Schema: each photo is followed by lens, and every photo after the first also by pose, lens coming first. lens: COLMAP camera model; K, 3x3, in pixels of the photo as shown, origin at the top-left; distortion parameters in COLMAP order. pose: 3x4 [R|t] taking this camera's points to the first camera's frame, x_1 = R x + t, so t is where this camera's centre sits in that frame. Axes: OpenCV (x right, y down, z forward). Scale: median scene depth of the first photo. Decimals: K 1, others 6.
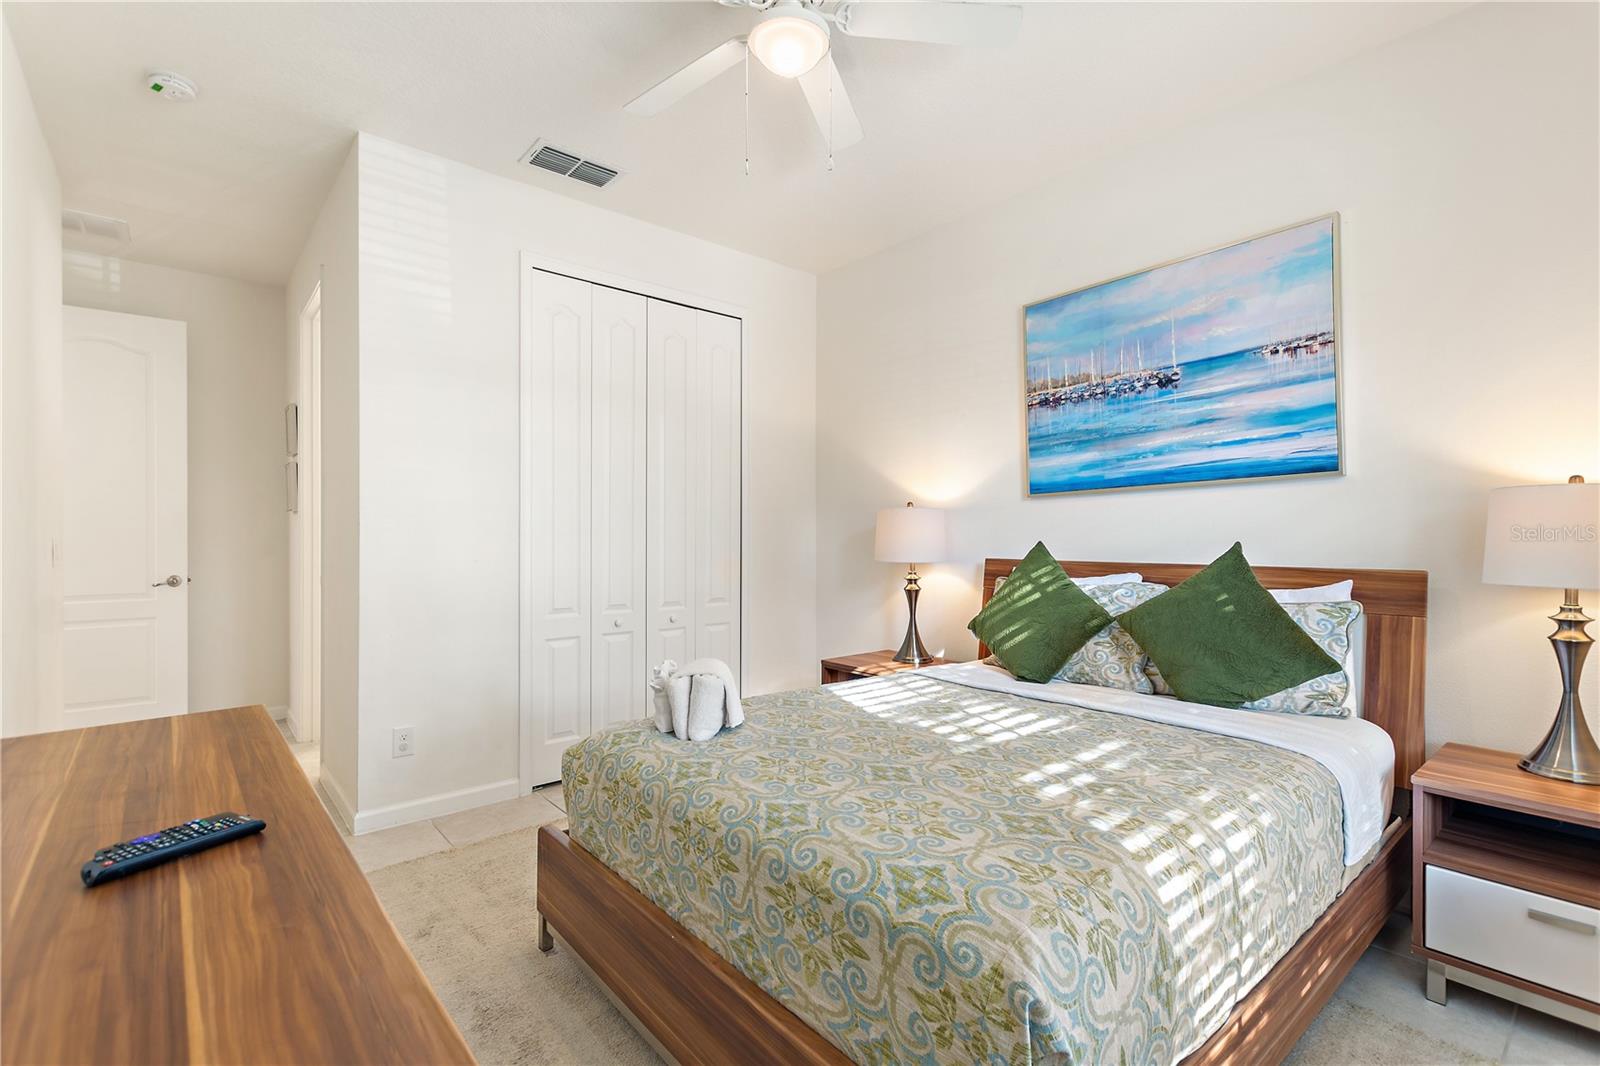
lens RADIAL K [[720.6, 0, 804.5], [0, 720.6, 537.7], [0, 0, 1]] dist [0.003433, -0.001115]
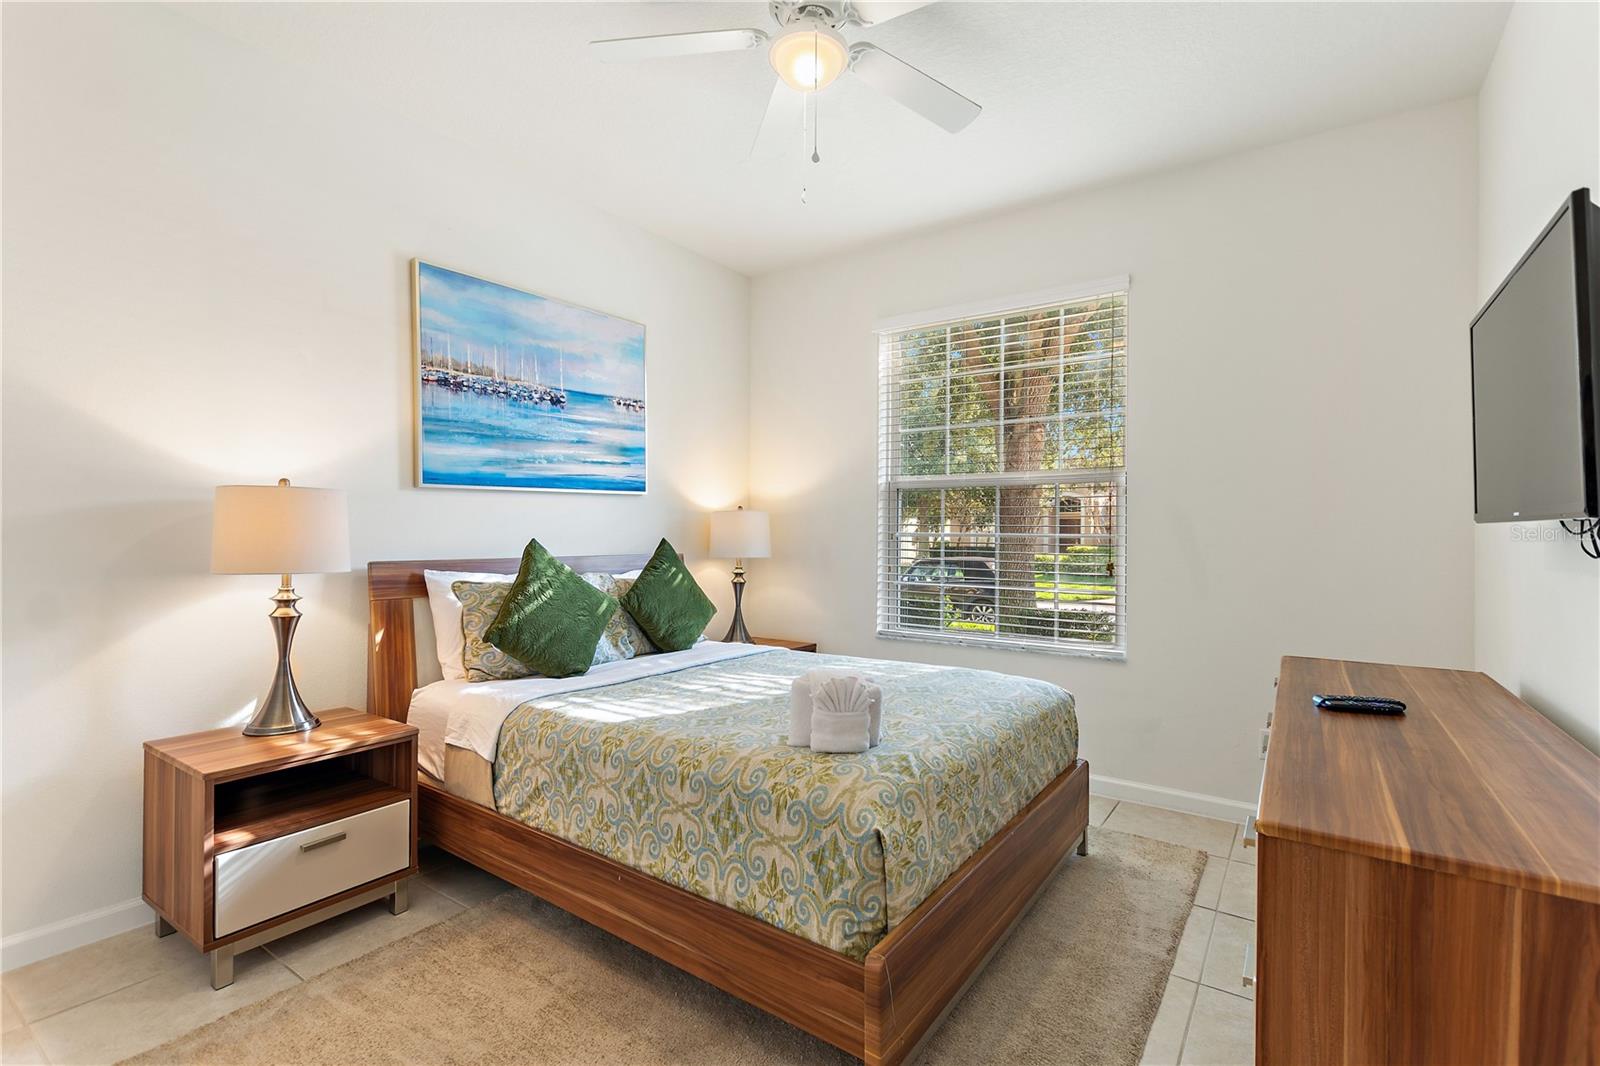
lens RADIAL K [[720.6, 0, 804.5], [0, 720.6, 537.7], [0, 0, 1]] dist [0.003433, -0.001115]
pose [[-0.248440, -0.006257, 0.968627, -0.689270], [-0.003401, 0.999979, 0.005588, -0.002720], [-0.968641, -0.001906, -0.248456, 0.850815]]
